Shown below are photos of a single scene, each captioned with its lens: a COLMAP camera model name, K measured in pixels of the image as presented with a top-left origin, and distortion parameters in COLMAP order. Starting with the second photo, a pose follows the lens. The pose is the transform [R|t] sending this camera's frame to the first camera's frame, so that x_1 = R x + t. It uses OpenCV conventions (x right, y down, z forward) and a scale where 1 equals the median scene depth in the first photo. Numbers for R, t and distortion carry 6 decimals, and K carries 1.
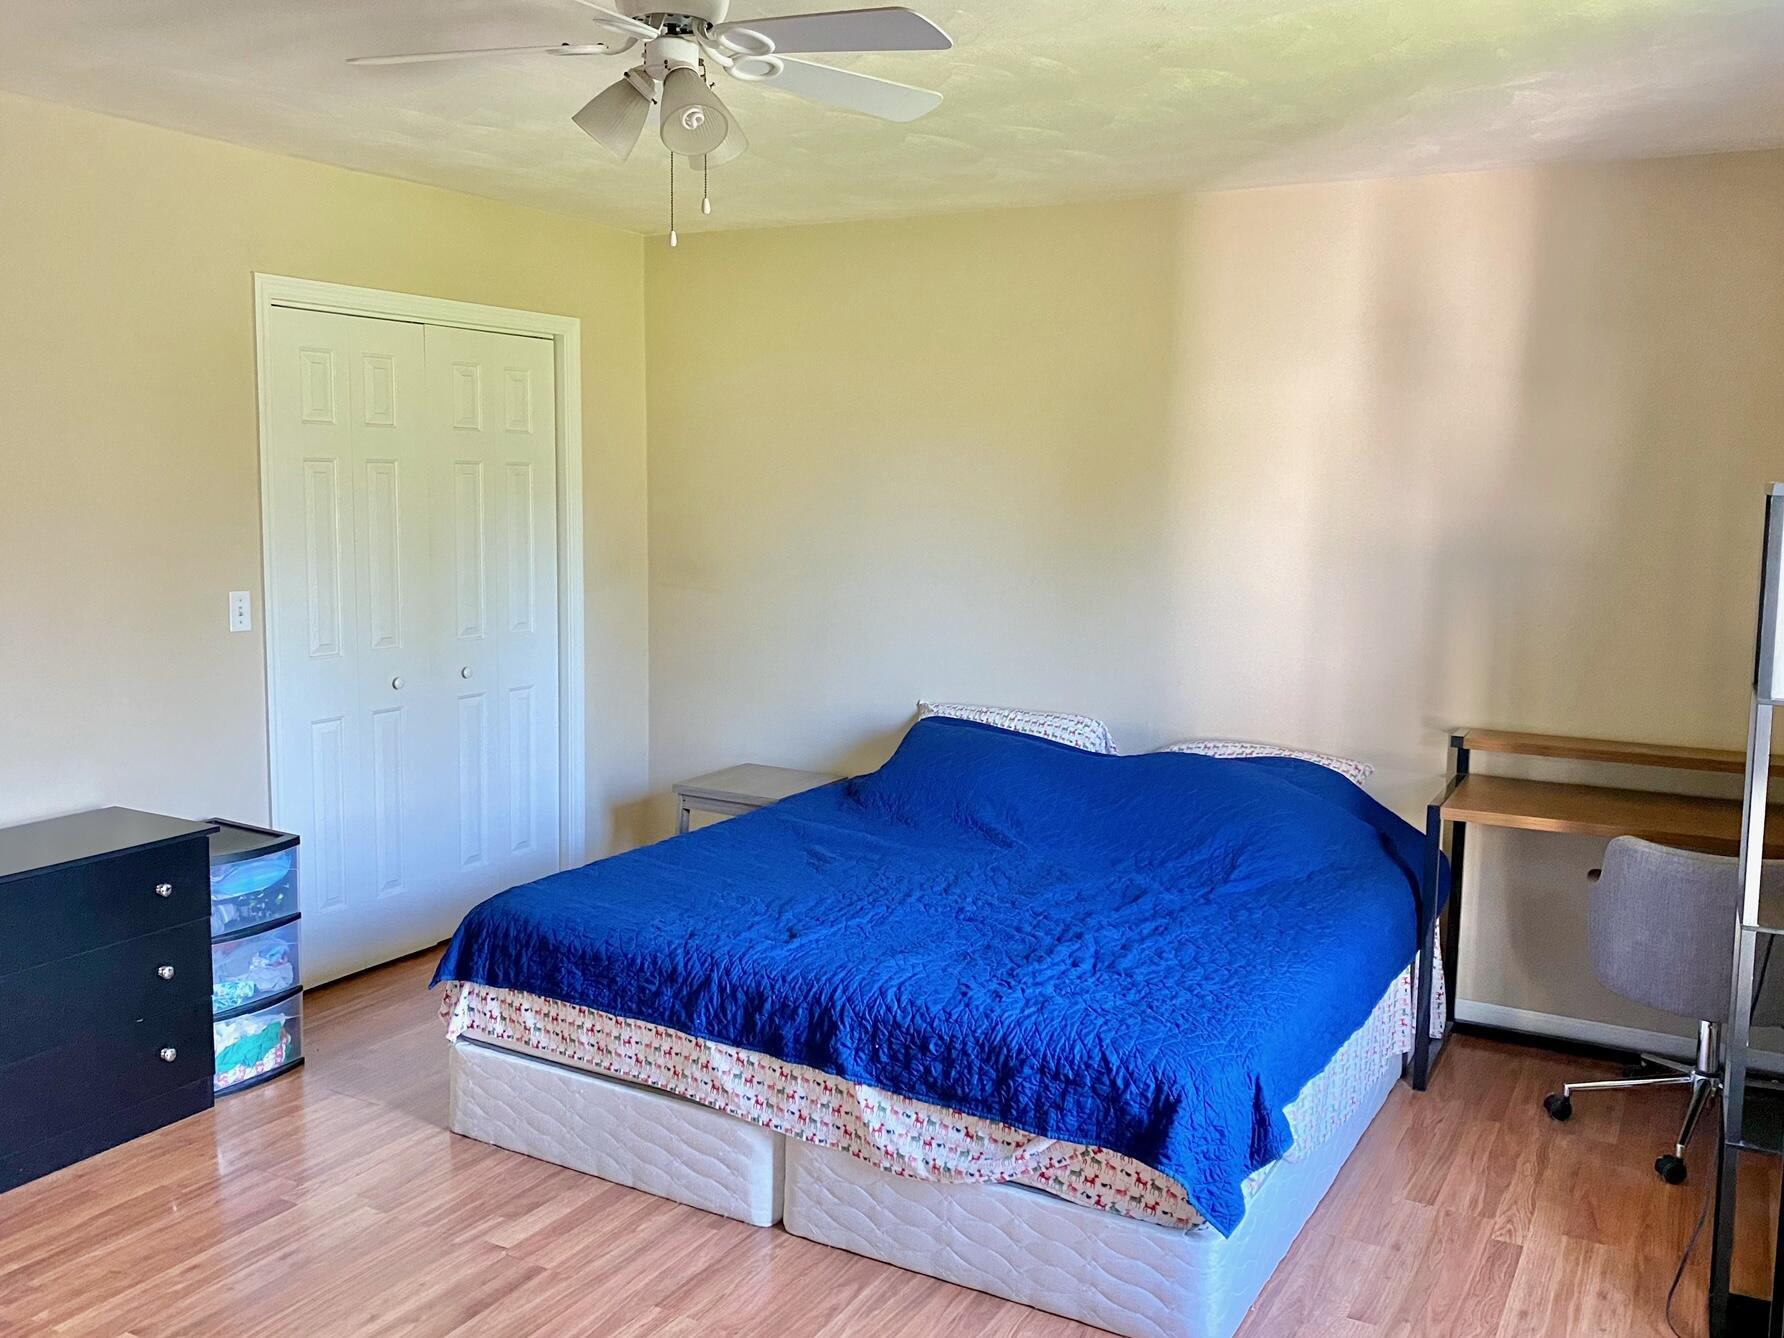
lens RADIAL K [[1476.4, 0, 893.4], [0, 1476.4, 662.6], [0, 0, 1]] dist [-0.007859, -0.031981]
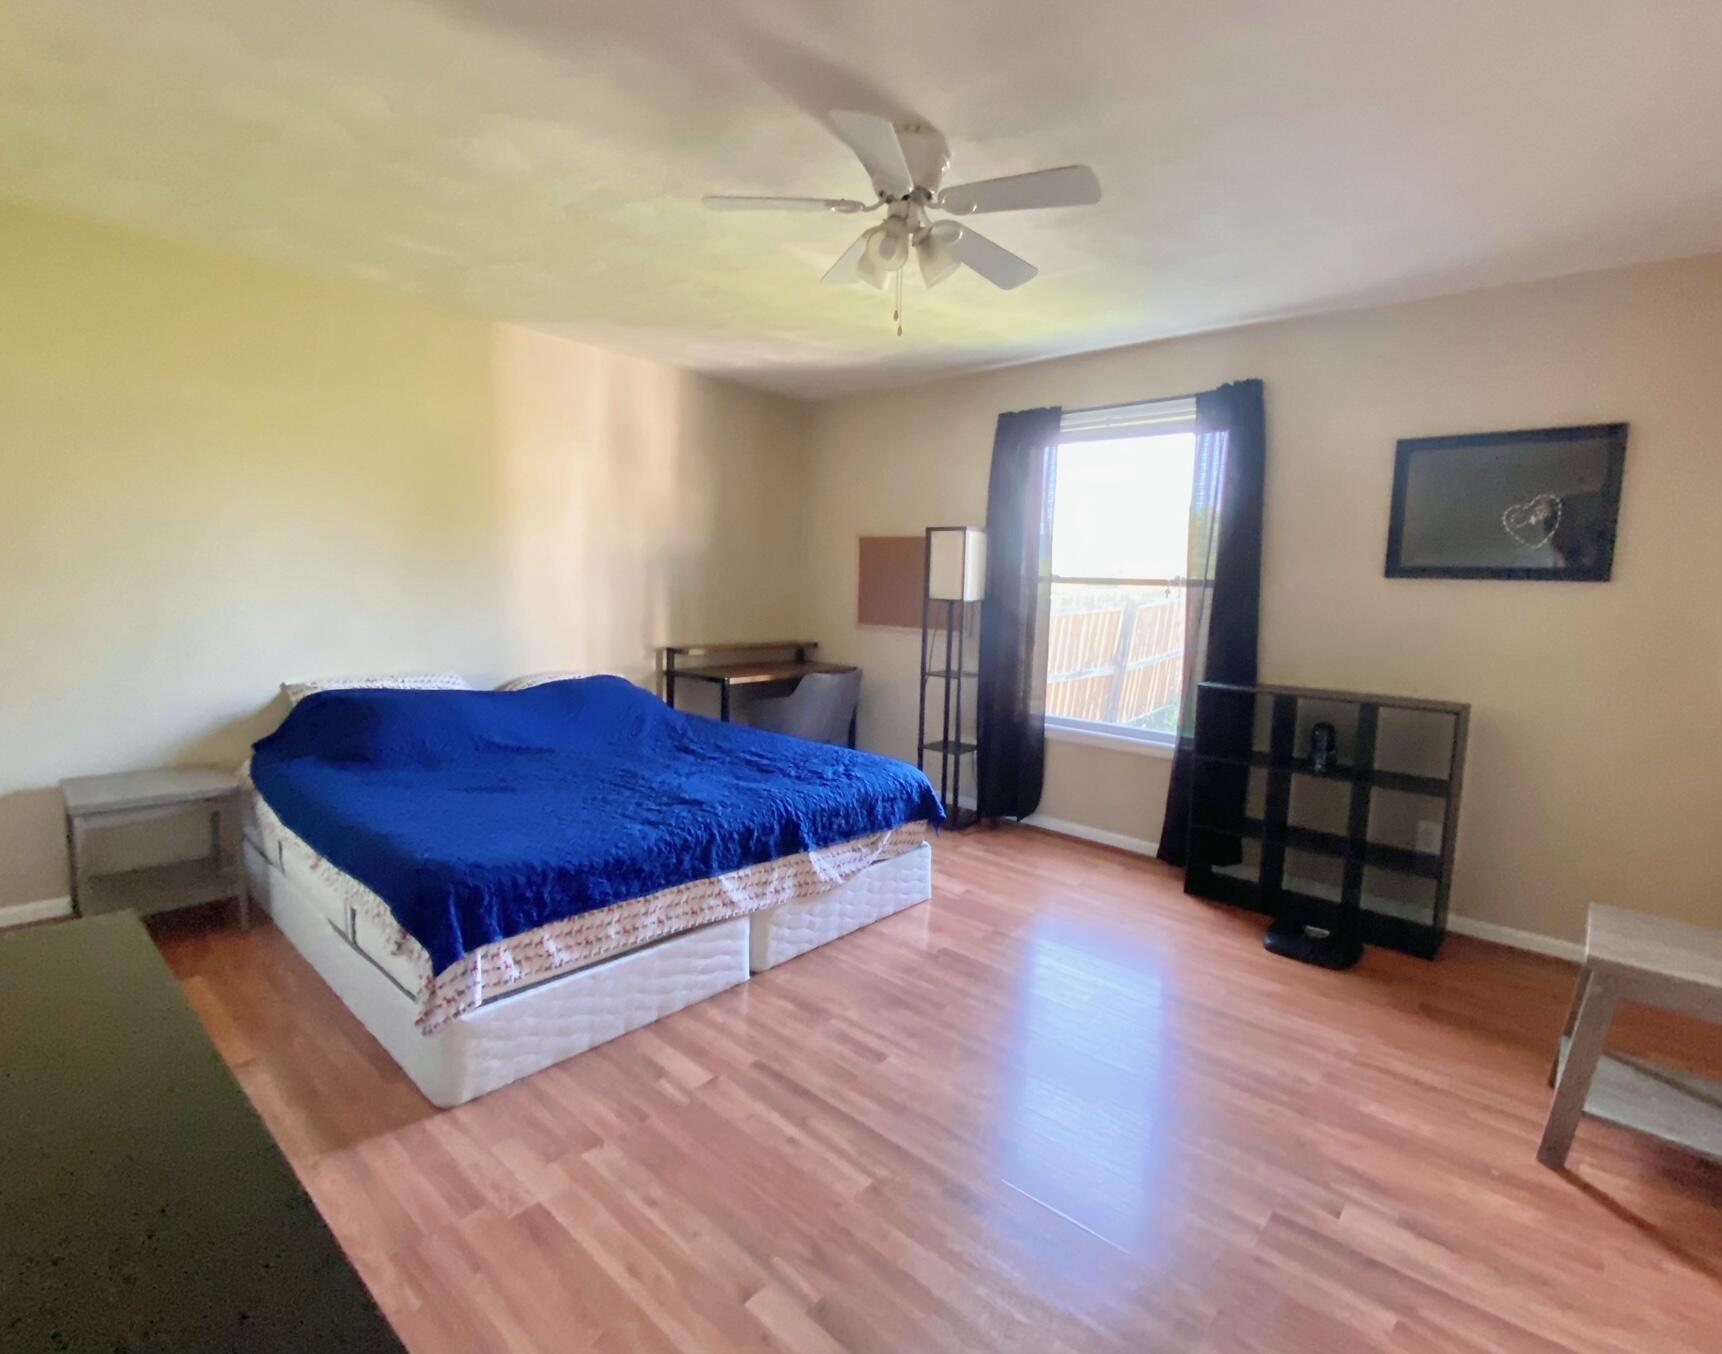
lens RADIAL K [[838.0, 0, 861.2], [0, 838.0, 674.8], [0, 0, 1]] dist [-0.032160, -0.000433]
pose [[0.199834, -0.112084, 0.973398, -0.857196], [0.089977, 0.991337, 0.095678, -0.003521], [-0.975690, 0.068464, 0.208188, 0.671667]]
